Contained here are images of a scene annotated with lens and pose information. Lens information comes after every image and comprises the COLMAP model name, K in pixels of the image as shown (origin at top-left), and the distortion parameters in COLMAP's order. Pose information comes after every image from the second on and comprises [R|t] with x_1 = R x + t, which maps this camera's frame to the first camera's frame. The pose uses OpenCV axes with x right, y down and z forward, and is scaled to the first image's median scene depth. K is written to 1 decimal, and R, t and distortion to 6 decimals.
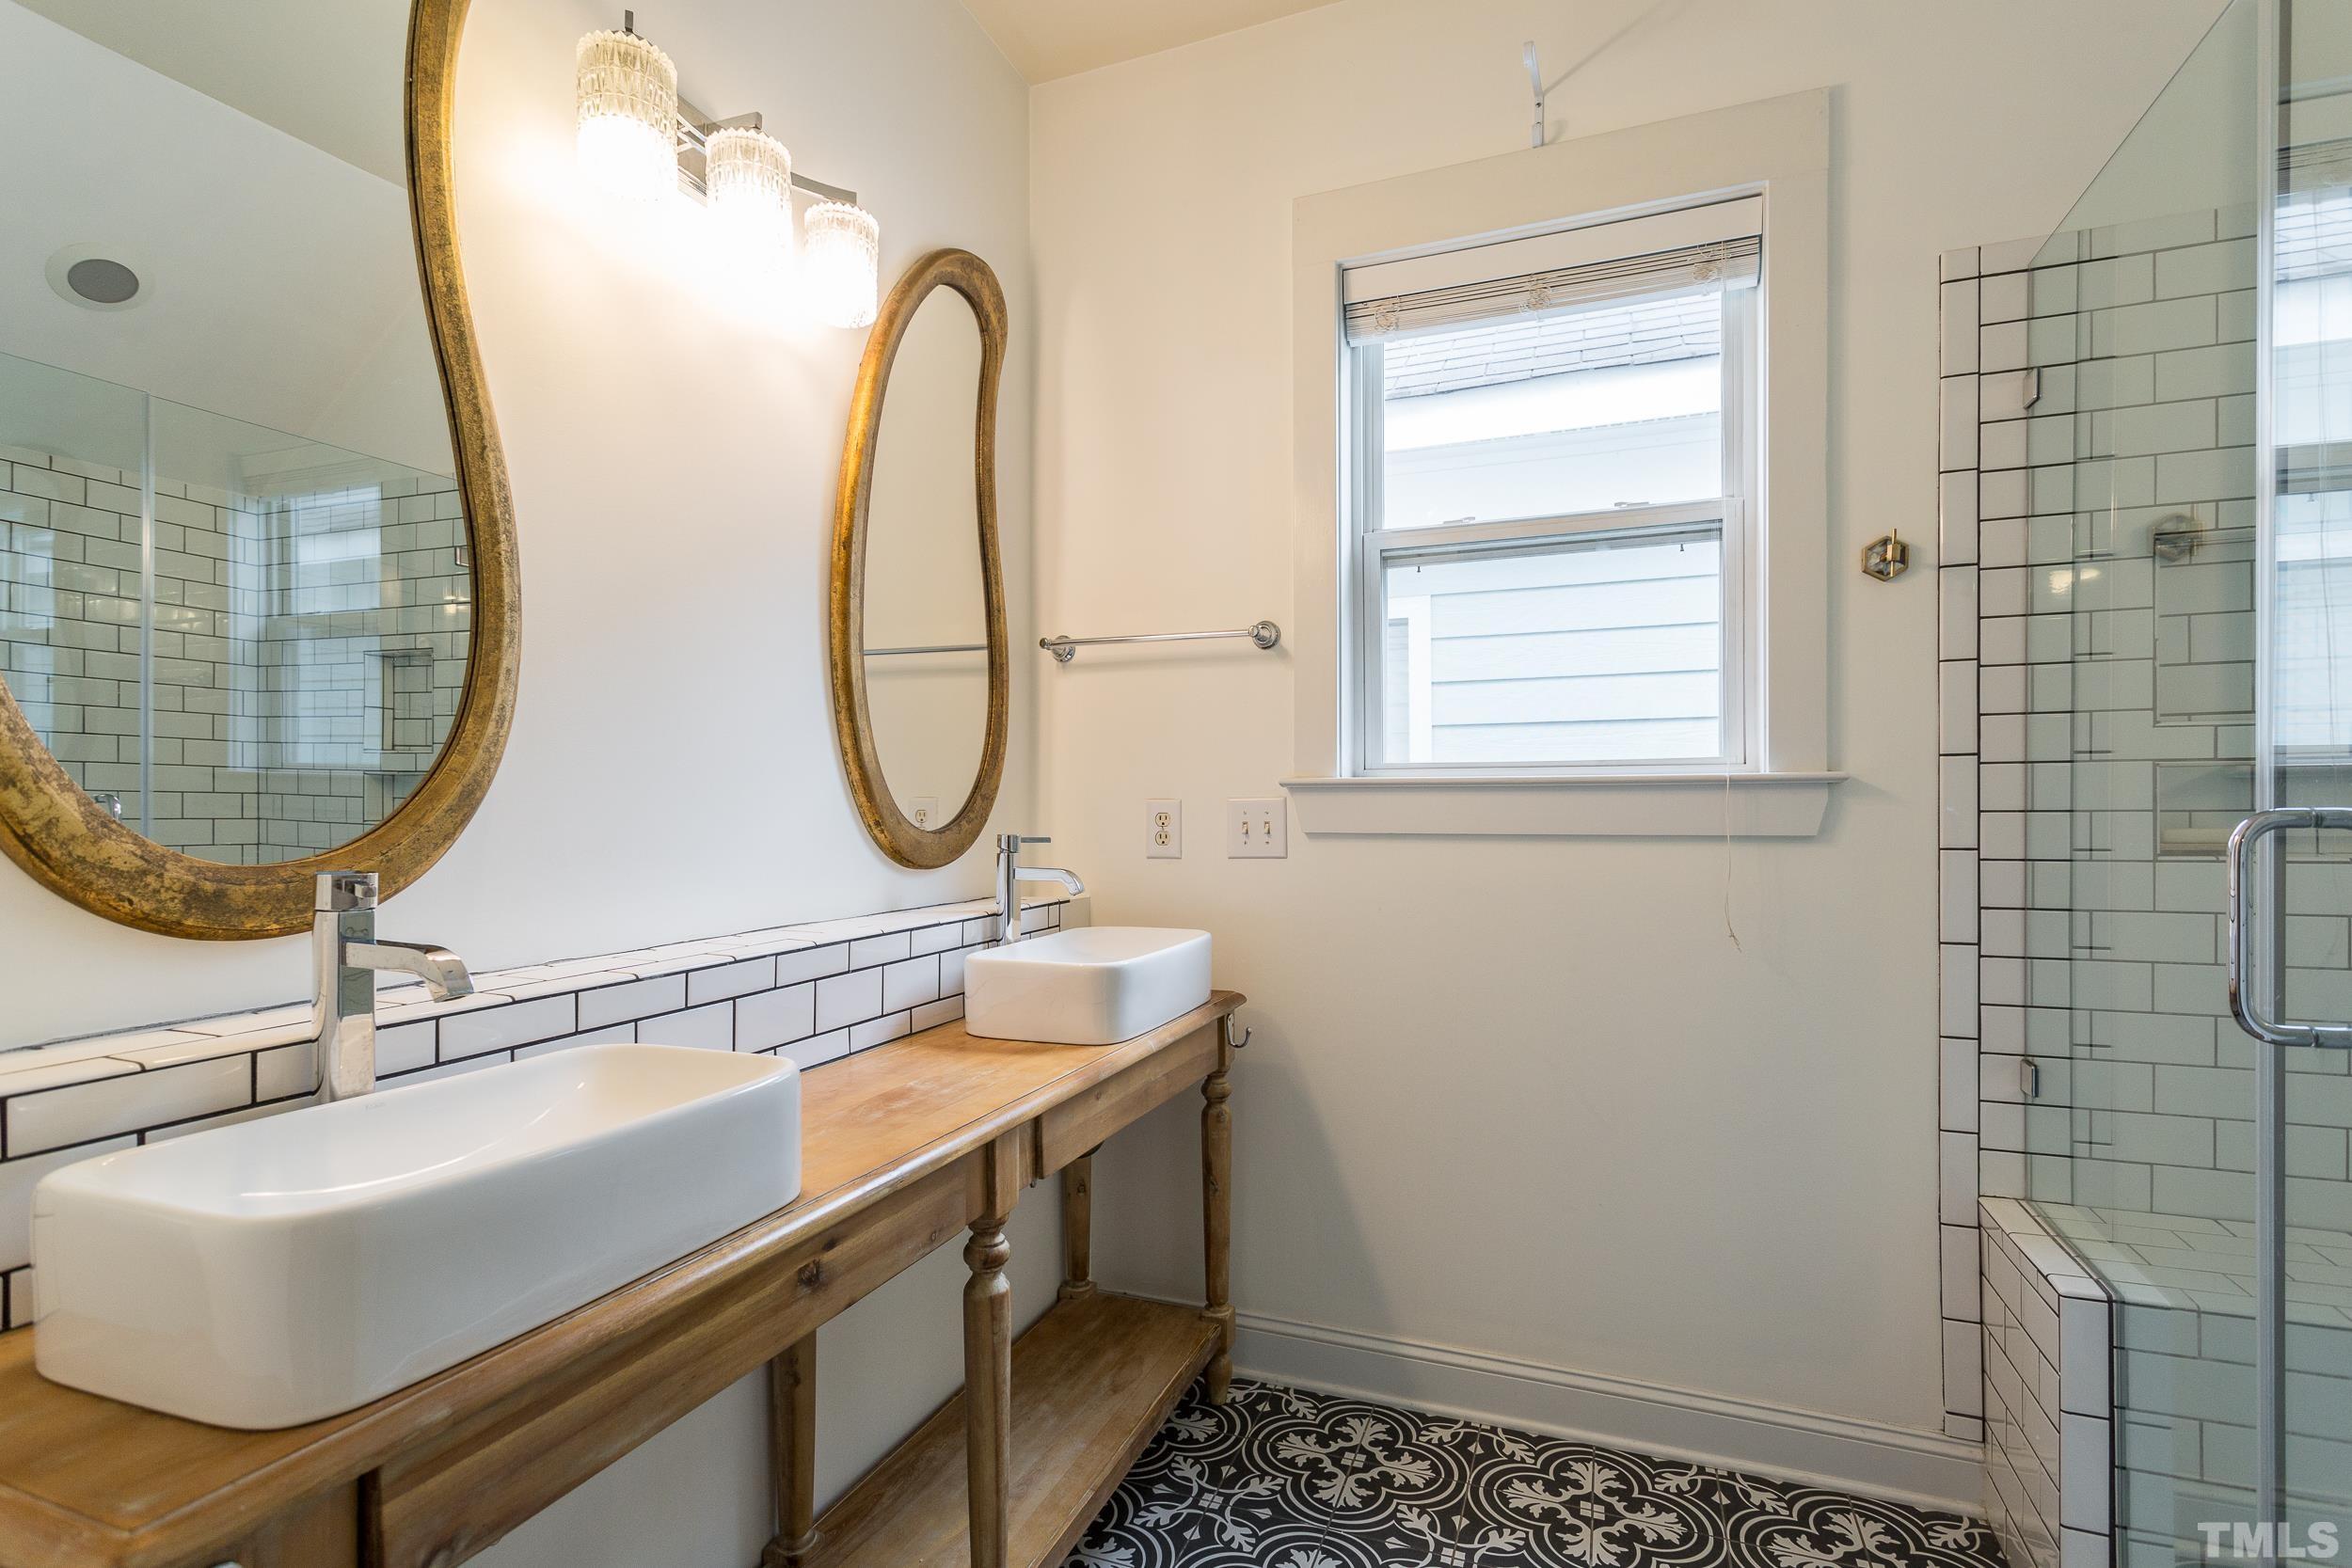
lens RADIAL K [[1131.2, 0, 1180.7], [0, 1131.2, 796.3], [0, 0, 1]] dist [-0.002262, 0.002515]
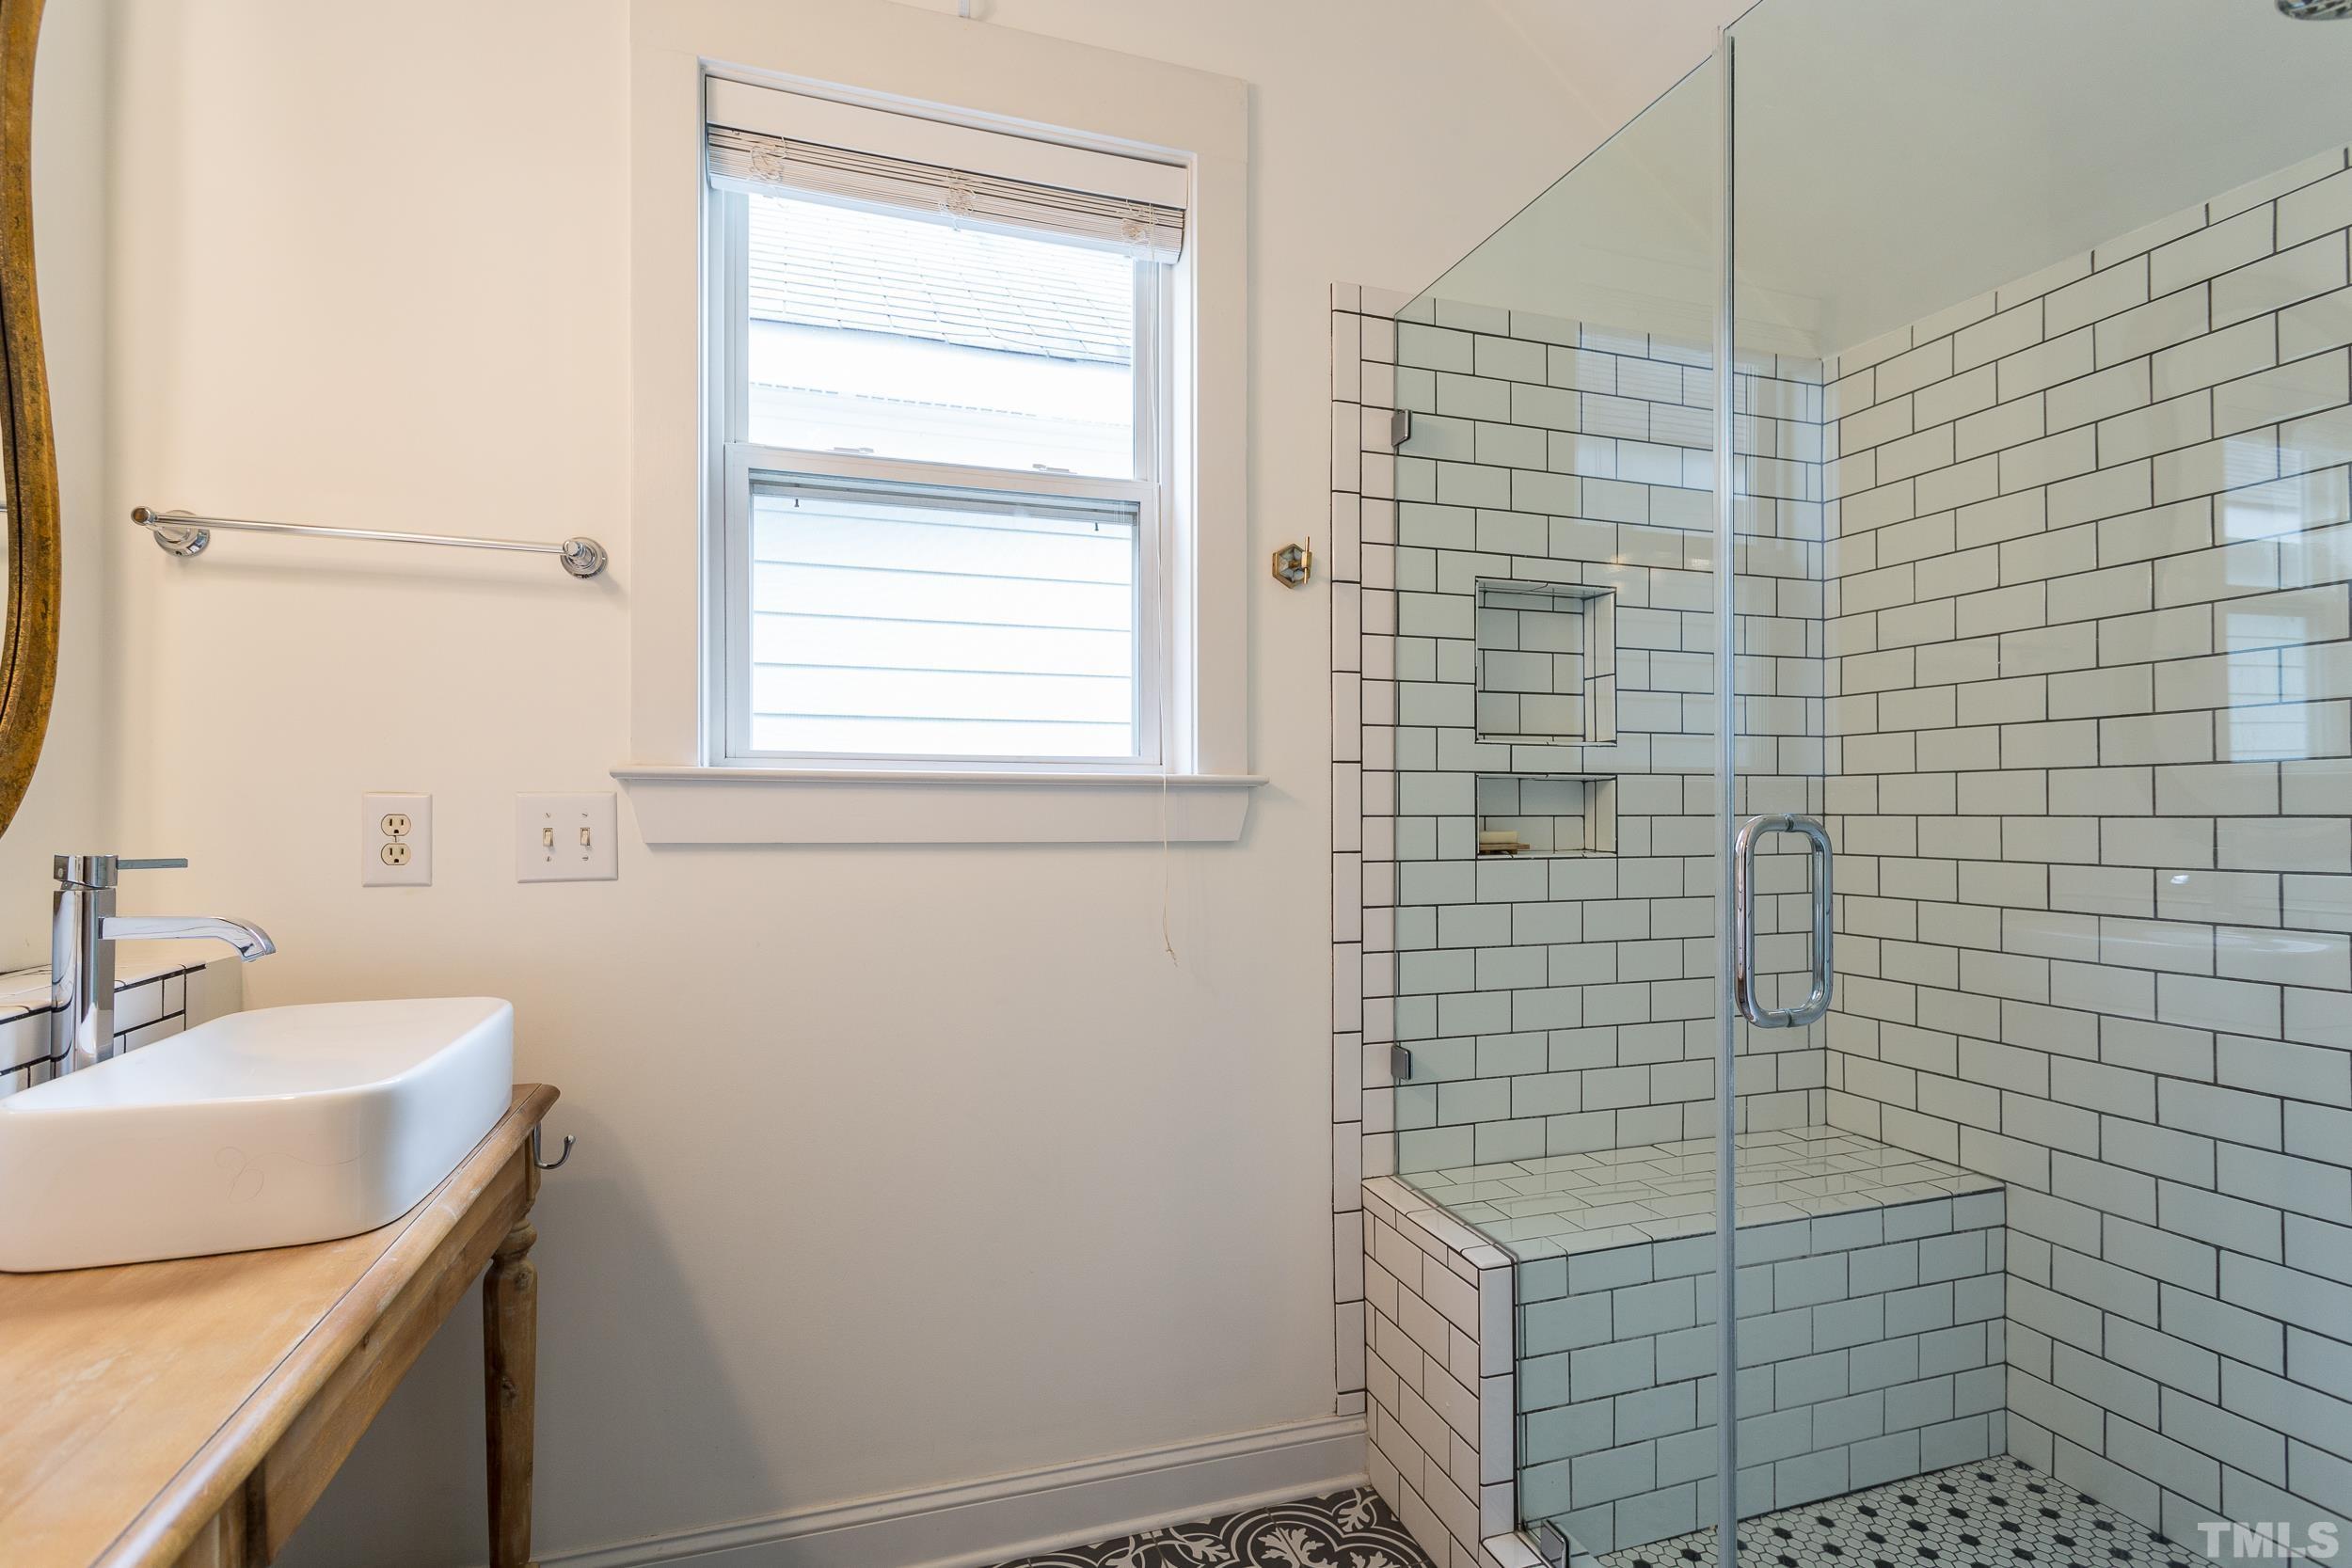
lens RADIAL K [[1131.2, 0, 1176.2], [0, 1131.2, 803.4], [0, 0, 1]] dist [-0.002262, 0.002515]
pose [[0.771401, 0.009634, 0.636276, -0.098175], [-0.012448, 0.999923, -0.000048, 0.003576], [-0.636227, -0.007883, 0.771461, 0.279064]]
